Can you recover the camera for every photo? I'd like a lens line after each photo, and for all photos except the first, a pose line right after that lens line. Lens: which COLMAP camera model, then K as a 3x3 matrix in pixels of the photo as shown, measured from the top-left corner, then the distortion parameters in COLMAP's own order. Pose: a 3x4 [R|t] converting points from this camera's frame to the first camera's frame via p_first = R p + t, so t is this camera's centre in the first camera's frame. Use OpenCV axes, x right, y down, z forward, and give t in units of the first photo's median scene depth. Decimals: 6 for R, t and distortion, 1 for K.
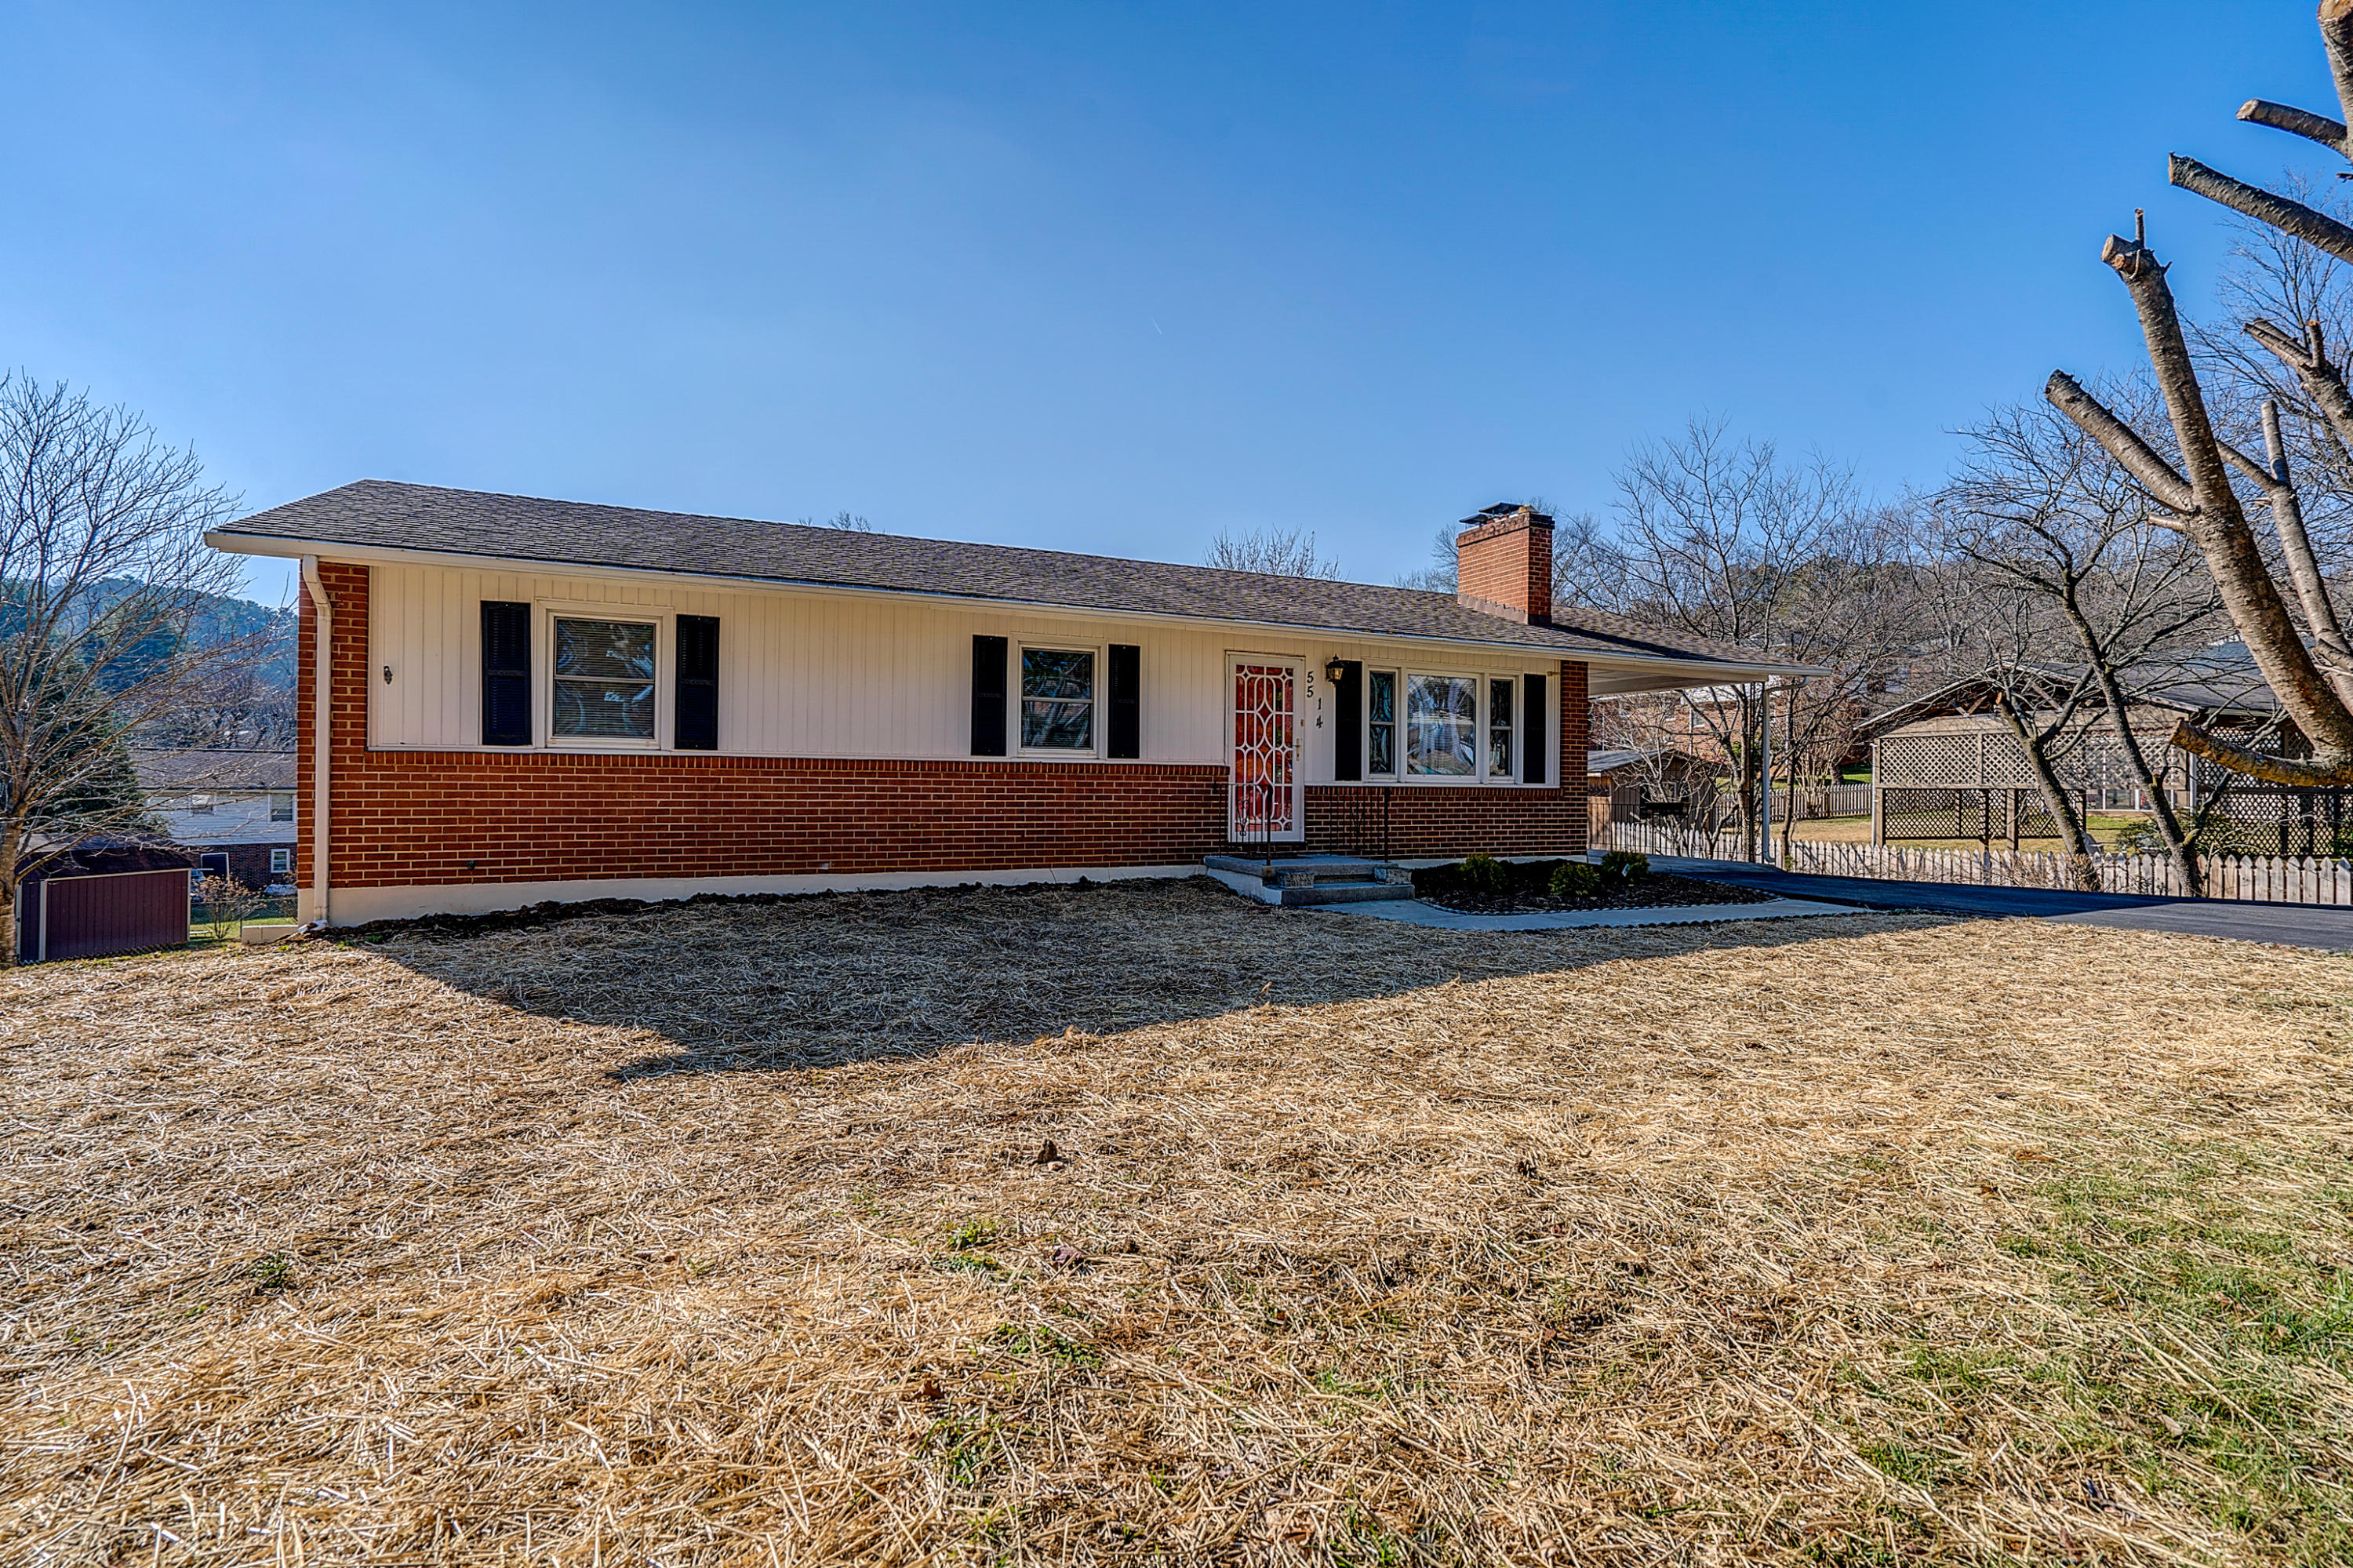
lens RADIAL K [[1075.0, 0, 1151.6], [0, 1075.0, 783.1], [0, 0, 1]] dist [0.005735, -0.000425]
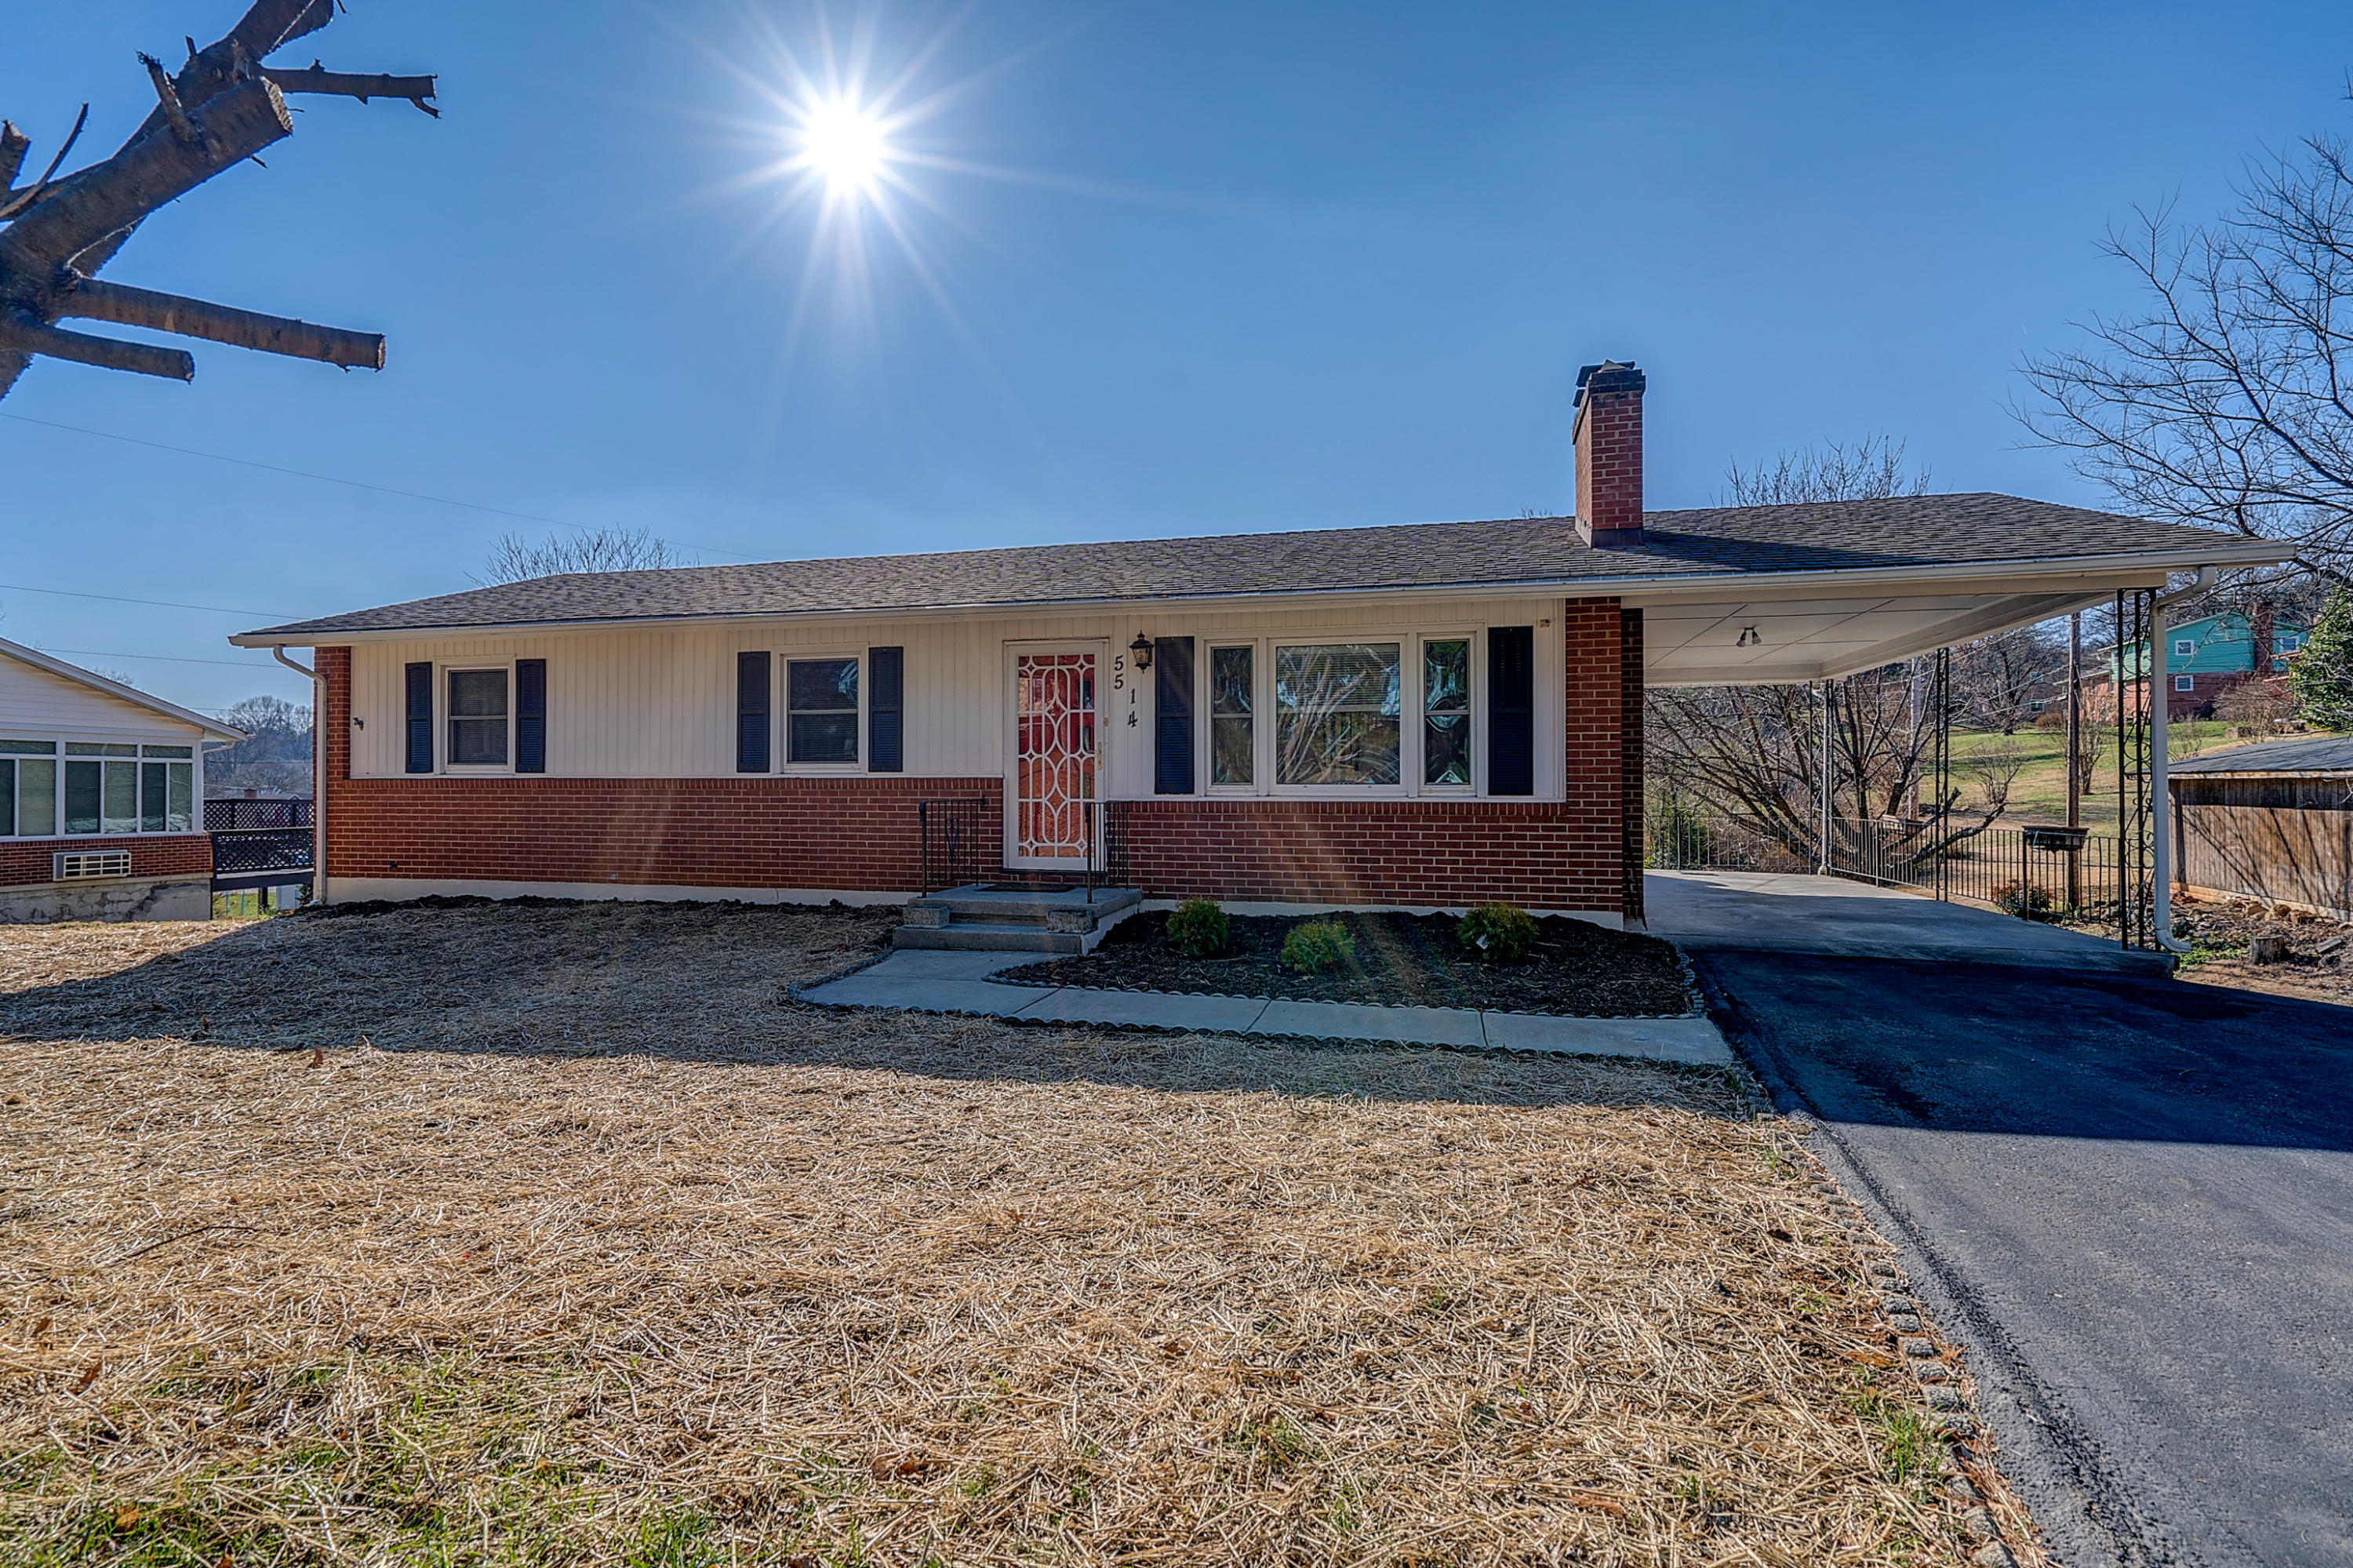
lens RADIAL K [[1075.0, 0, 1223.8], [0, 1075.0, 791.8], [0, 0, 1]] dist [0.005735, -0.000425]
pose [[0.774026, -0.006916, -0.633116, 0.728453], [0.006478, 0.999975, -0.003003, -0.001482], [0.633121, -0.001777, 0.774051, 0.452047]]
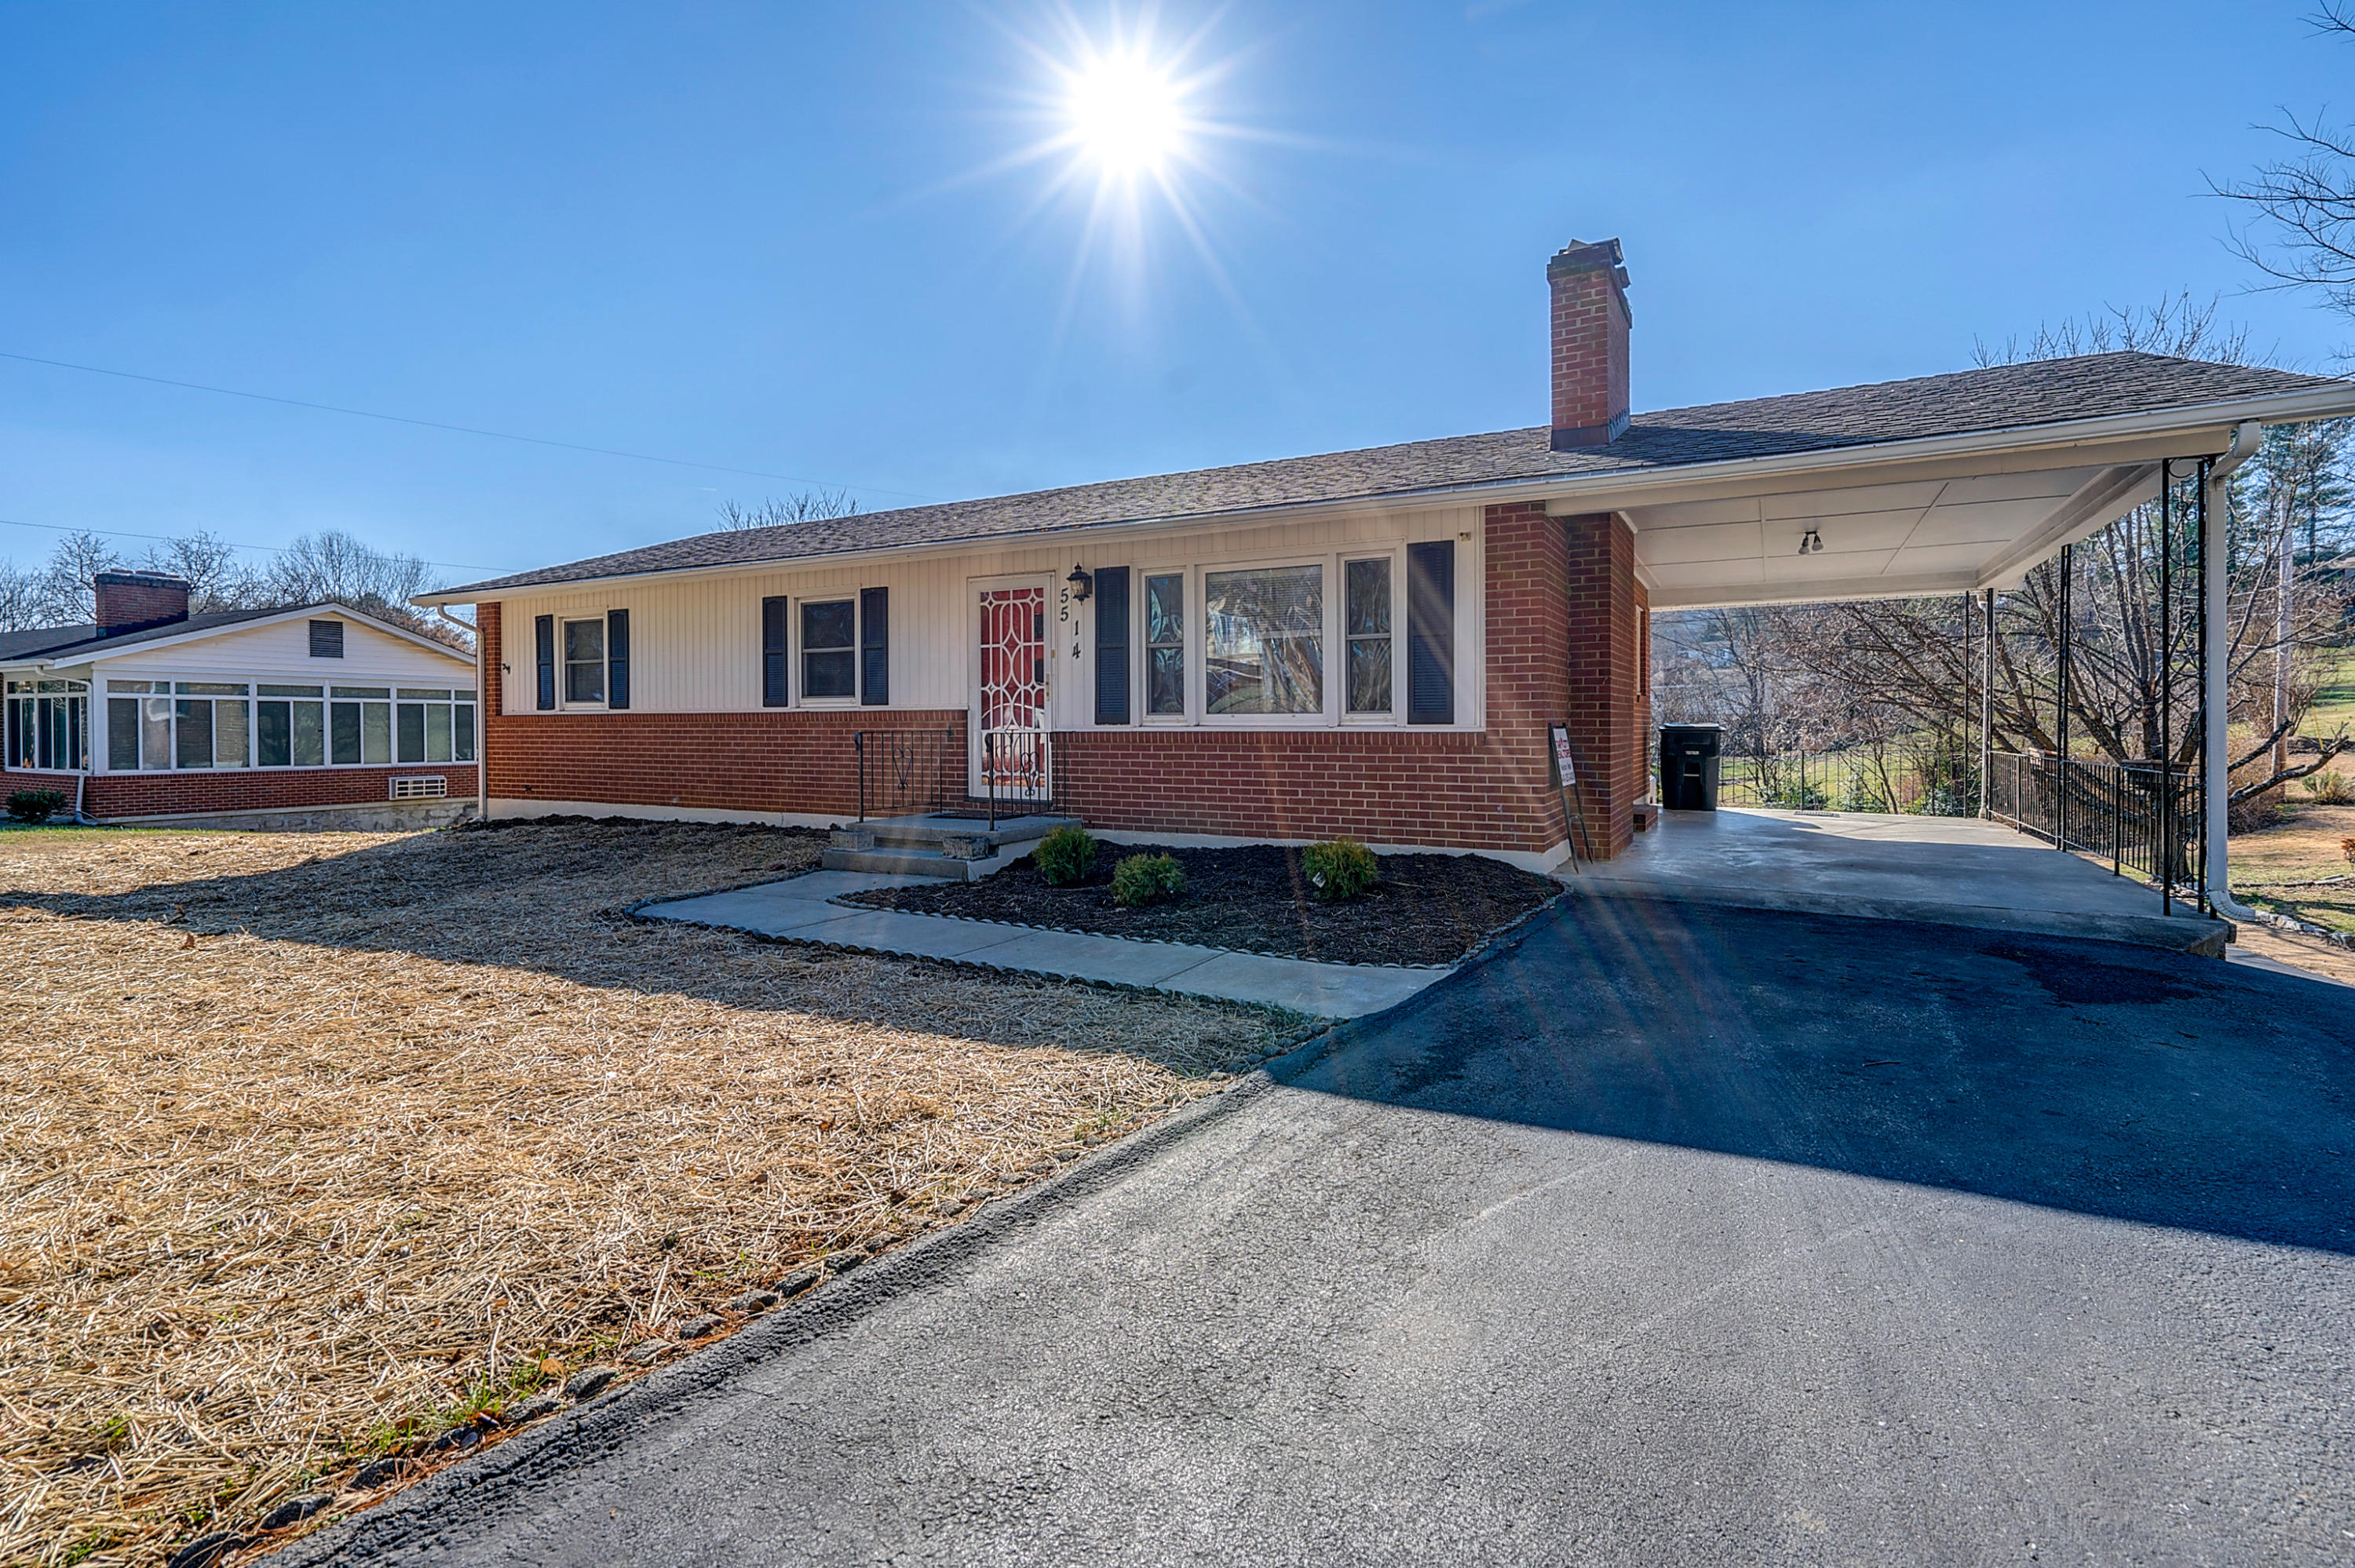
lens RADIAL K [[1075.8, 0, 1222.5], [0, 1075.8, 733.6], [0, 0, 1]] dist [0.005735, -0.000425]
pose [[0.599457, -0.004467, -0.800395, 0.882782], [0.009208, 0.999957, 0.001316, 0.003944], [0.800354, -0.008159, 0.599472, 0.634715]]
